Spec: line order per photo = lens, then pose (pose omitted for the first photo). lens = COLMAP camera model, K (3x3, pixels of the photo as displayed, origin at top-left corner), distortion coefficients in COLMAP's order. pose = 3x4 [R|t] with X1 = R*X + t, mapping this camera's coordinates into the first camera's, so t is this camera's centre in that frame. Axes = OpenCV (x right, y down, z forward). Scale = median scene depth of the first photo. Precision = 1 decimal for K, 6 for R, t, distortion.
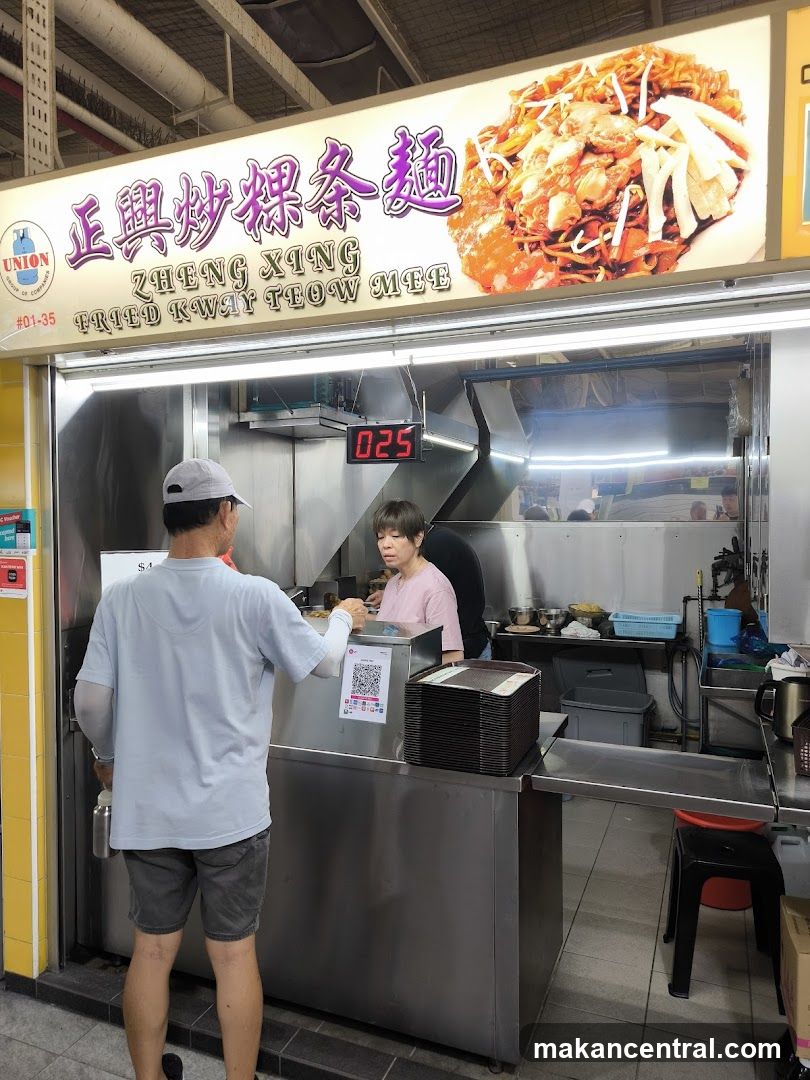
lens RADIAL K [[752.7, 0, 406.8], [0, 752.7, 540.8], [0, 0, 1]] dist [0.028114, -0.021994]
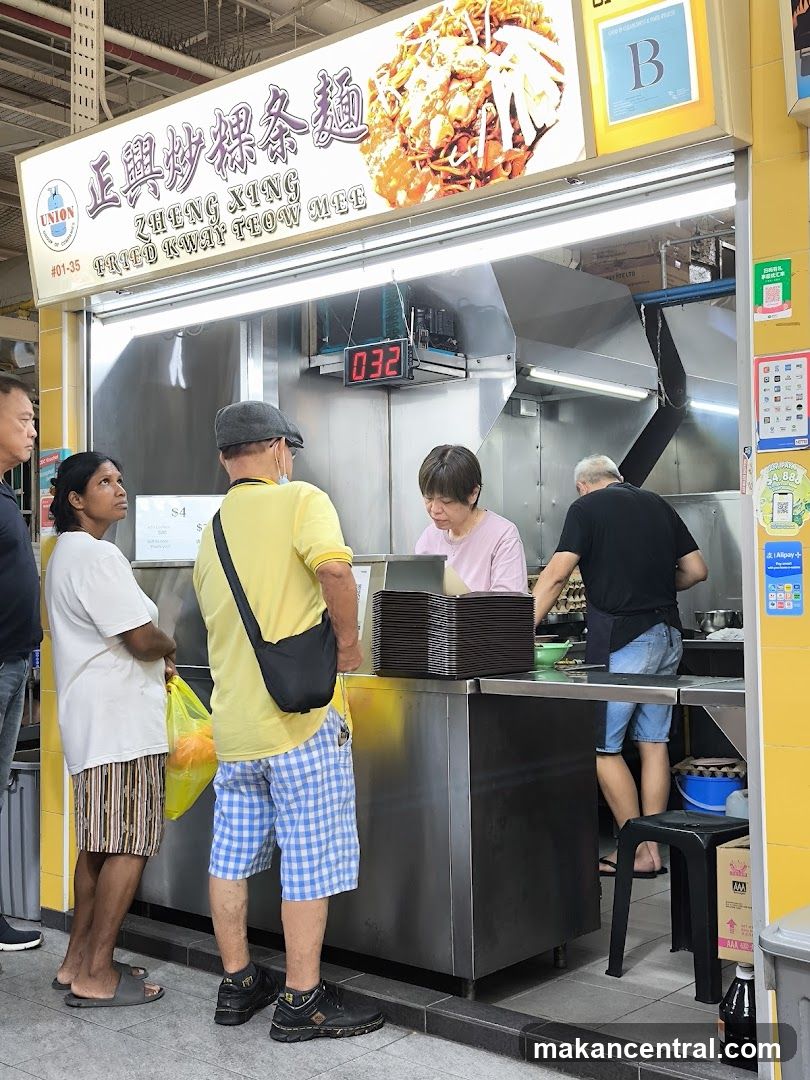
lens RADIAL K [[1308.9, 0, 403.7], [0, 1308.9, 547.0], [0, 0, 1]] dist [0.032907, 0.000000]
pose [[0.948792, -0.015166, -0.315537, 0.637231], [-0.003109, 0.998350, -0.057332, 0.244021], [0.315886, 0.055377, 0.947180, -0.691304]]
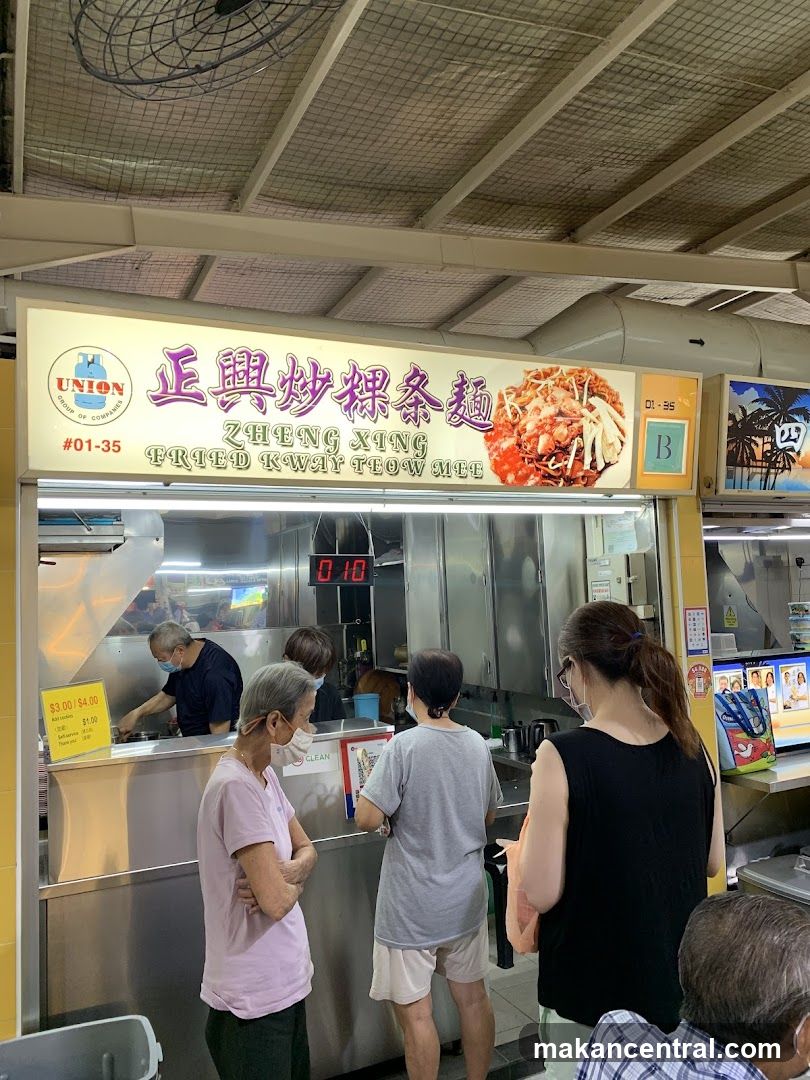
lens RADIAL K [[833.9, 0, 410.0], [0, 833.9, 544.0], [0, 0, 1]] dist [0.074932, -0.146095]
pose [[0.668300, 0.029018, 0.743326, -1.163225], [0.061849, 0.993612, -0.094394, -0.046223], [-0.741317, 0.109057, 0.662236, 0.007913]]
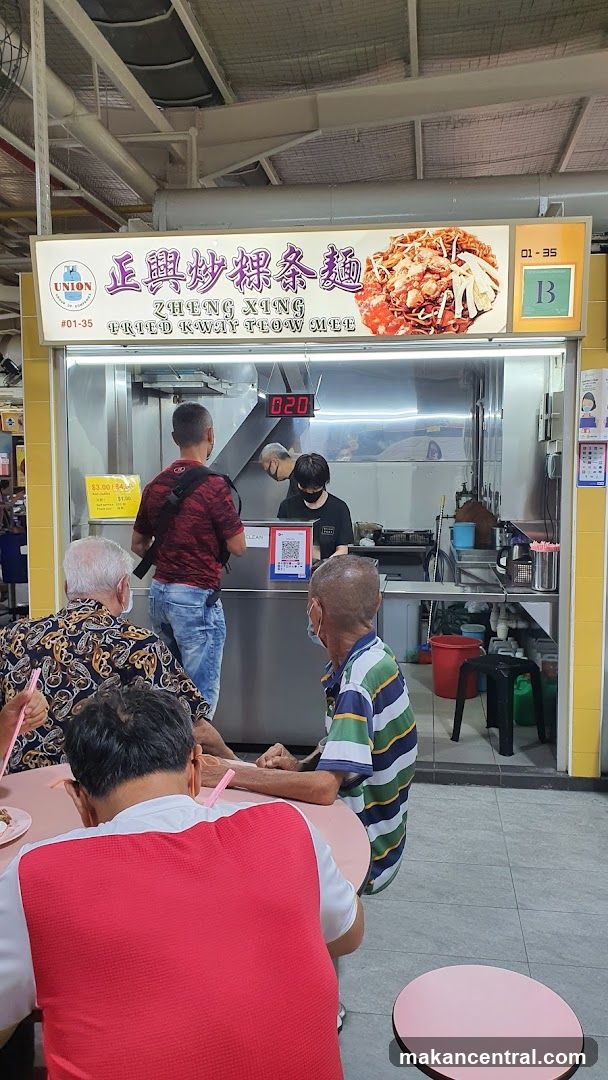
lens RADIAL K [[870.3, 0, 320.9], [0, 870.3, 549.2], [0, 0, 1]] dist [0.011961, 0.000384]
pose [[0.966381, -0.019086, 0.256405, -0.544434], [0.003854, 0.998204, 0.059779, 0.079822], [-0.257086, -0.056781, 0.964719, -1.030371]]
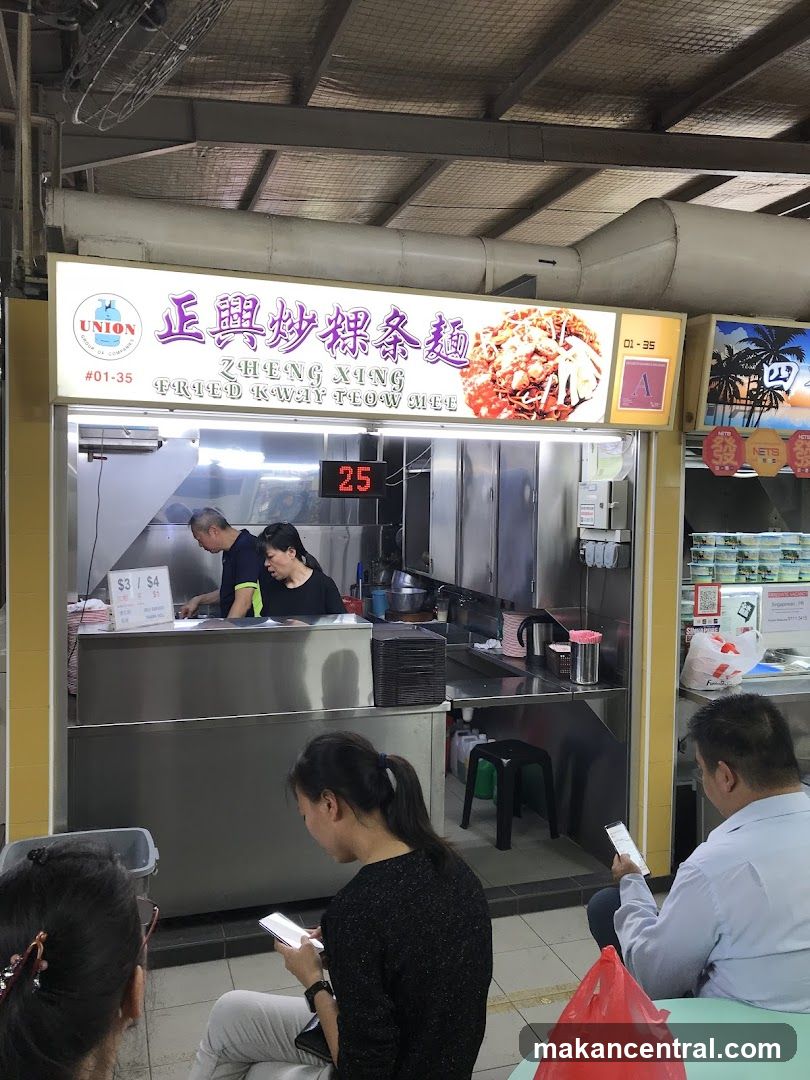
lens RADIAL K [[899.0, 0, 402.9], [0, 899.0, 541.3], [0, 0, 1]] dist [0.042579, -0.069437]
pose [[0.751596, -0.018267, 0.659371, -1.229754], [0.002685, 0.999693, 0.024635, -0.082384], [-0.659618, -0.016745, 0.751414, -0.392363]]
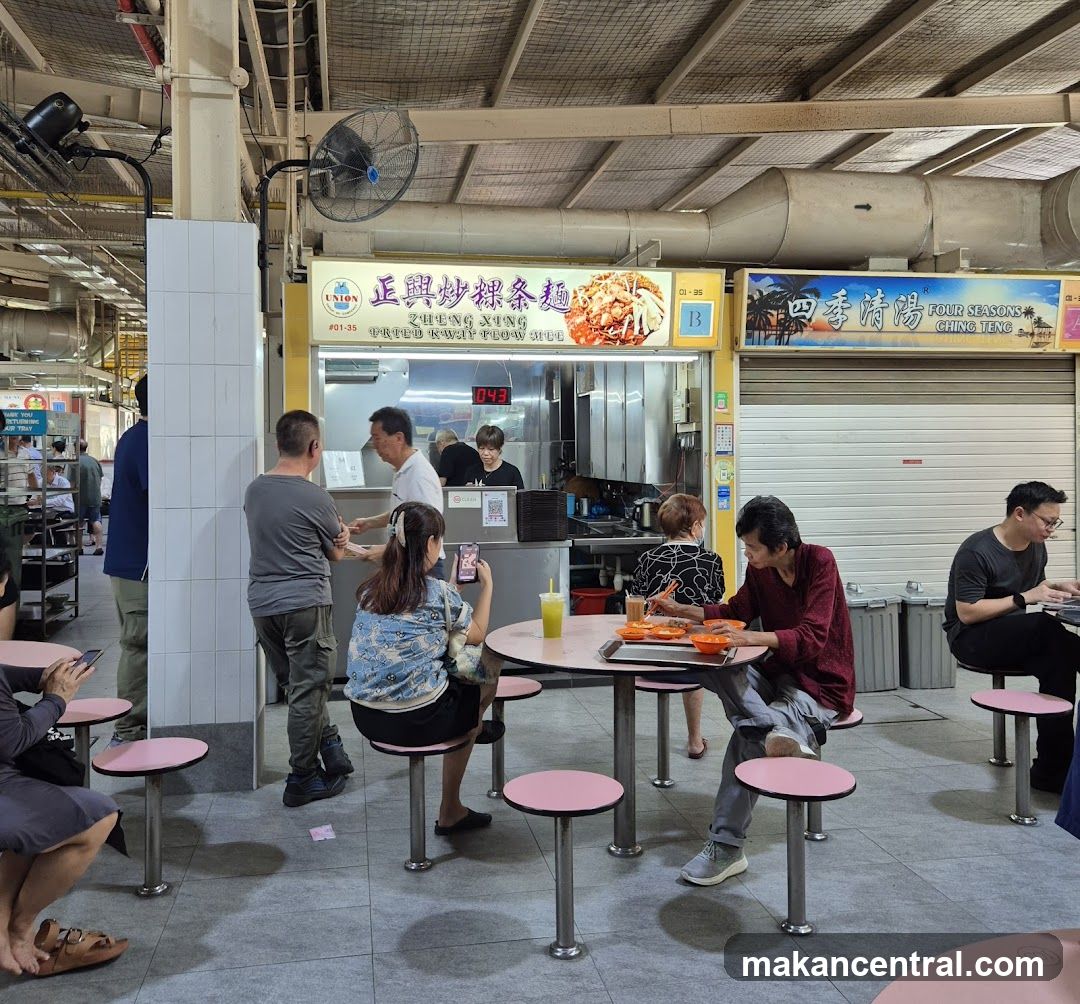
lens RADIAL K [[982.7, 0, 540.2], [0, 982.7, 459.2], [0, 0, 1]] dist [0.054231, -0.040829]
pose [[0.833386, -0.005306, 0.552667, -1.682545], [0.022423, 0.999455, -0.024217, 0.135580], [-0.552237, 0.032574, 0.833051, -1.568200]]
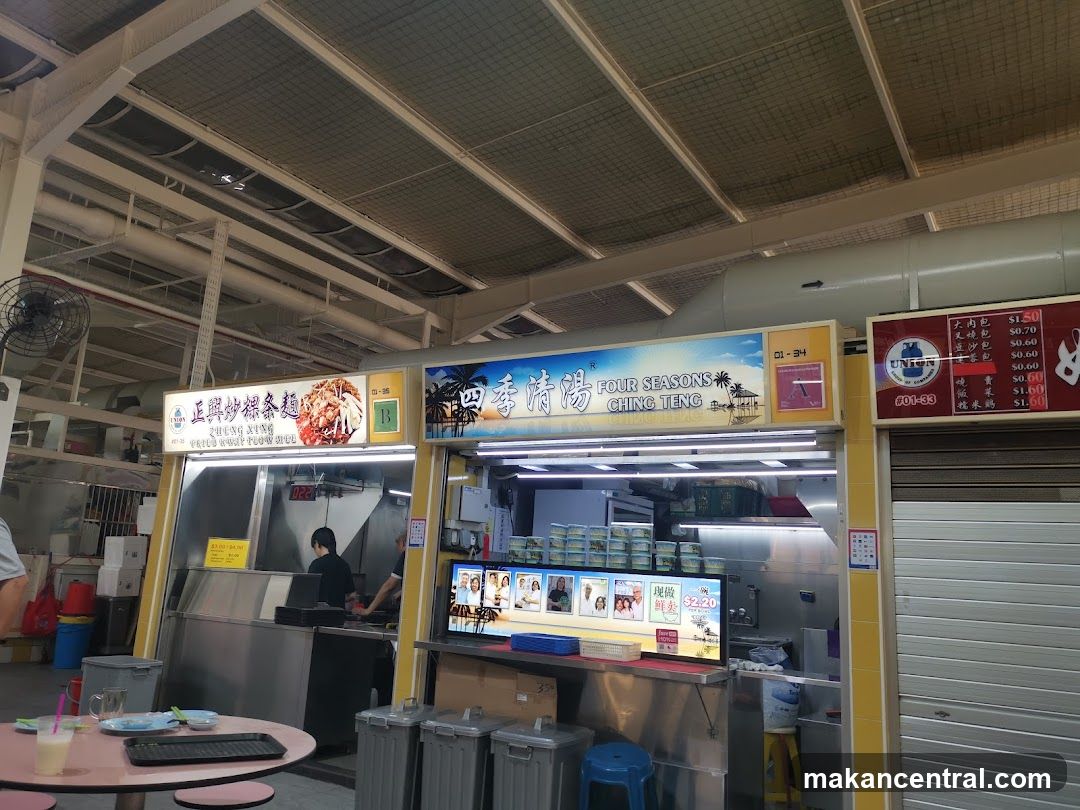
lens RADIAL K [[827.2, 0, 557.0], [0, 827.2, 401.1], [0, 0, 1]] dist [0.035126, -0.007825]
pose [[0.986409, 0.028287, -0.161858, 1.437649], [-0.066386, 0.969699, -0.235109, 0.185851], [0.150303, 0.242659, 0.958397, -1.811202]]
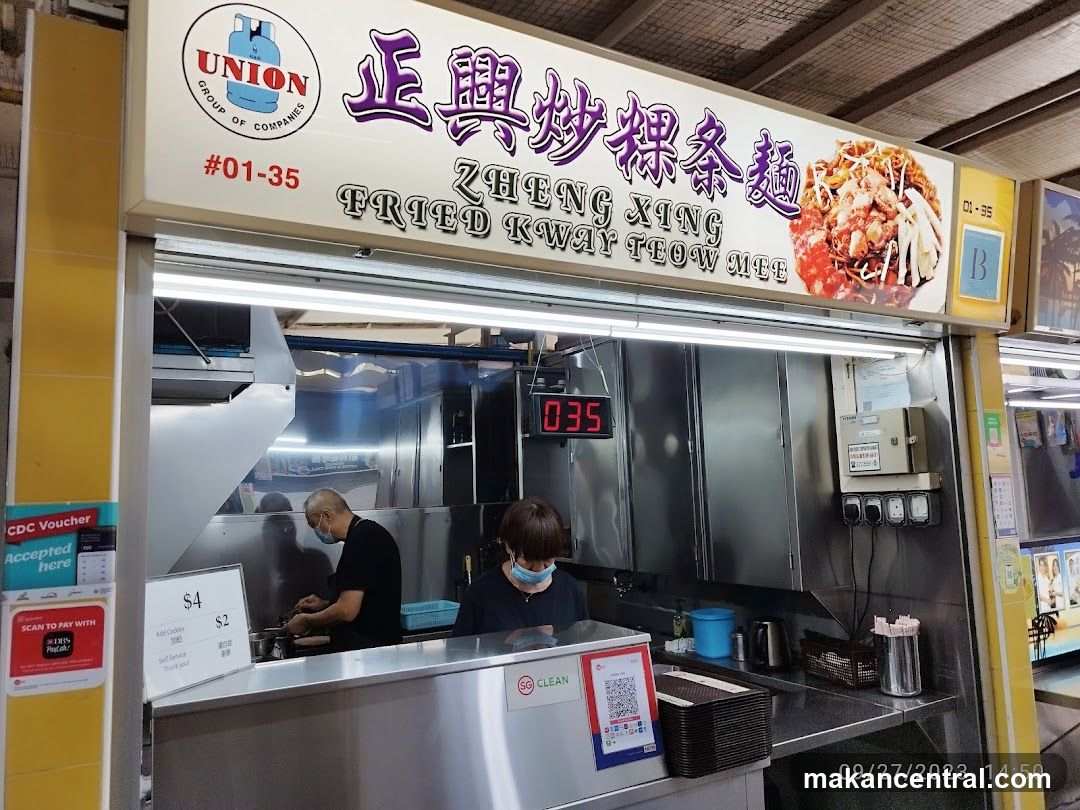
lens RADIAL K [[787.7, 0, 535.4], [0, 787.7, 403.4], [0, 0, 1]] dist [0.009853, -0.004289]
pose [[0.612342, 0.073709, 0.787149, -0.942643], [0.055116, 0.989242, -0.135510, -0.025469], [-0.788669, 0.126363, 0.601692, 0.564175]]
